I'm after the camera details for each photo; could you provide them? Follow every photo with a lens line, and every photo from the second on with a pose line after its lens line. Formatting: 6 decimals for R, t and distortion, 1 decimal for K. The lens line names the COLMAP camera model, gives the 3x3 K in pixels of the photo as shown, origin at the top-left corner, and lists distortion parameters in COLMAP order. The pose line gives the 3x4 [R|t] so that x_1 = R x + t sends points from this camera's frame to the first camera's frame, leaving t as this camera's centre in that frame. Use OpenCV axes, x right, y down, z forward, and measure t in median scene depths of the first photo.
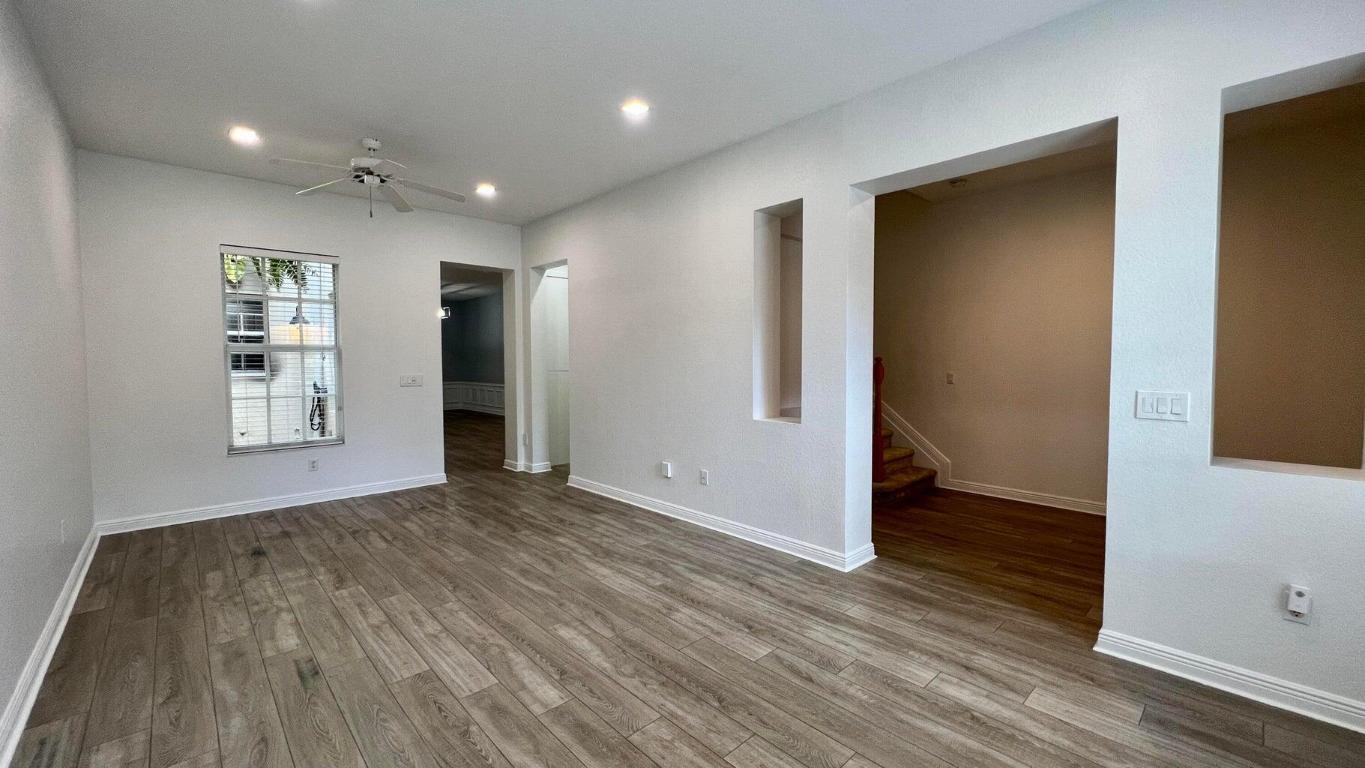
lens RADIAL K [[544.0, 0, 676.3], [0, 544.0, 381.7], [0, 0, 1]] dist [-0.001768, 0.000101]
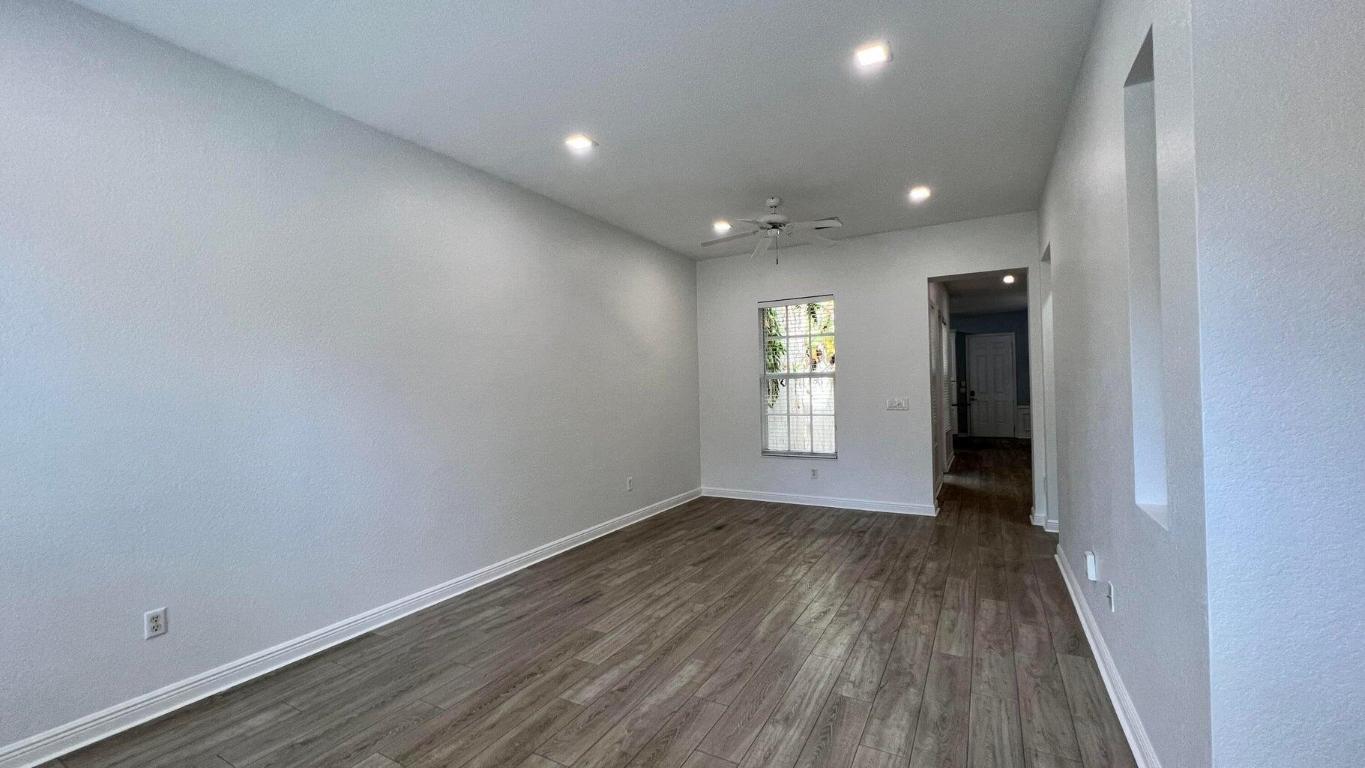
lens RADIAL K [[544.0, 0, 676.3], [0, 544.0, 381.7], [0, 0, 1]] dist [-0.001768, 0.000101]
pose [[0.305900, -0.011786, -0.951991, 0.550548], [-0.019919, 0.999625, -0.018777, -0.027803], [0.951855, 0.024706, 0.305551, 0.505713]]
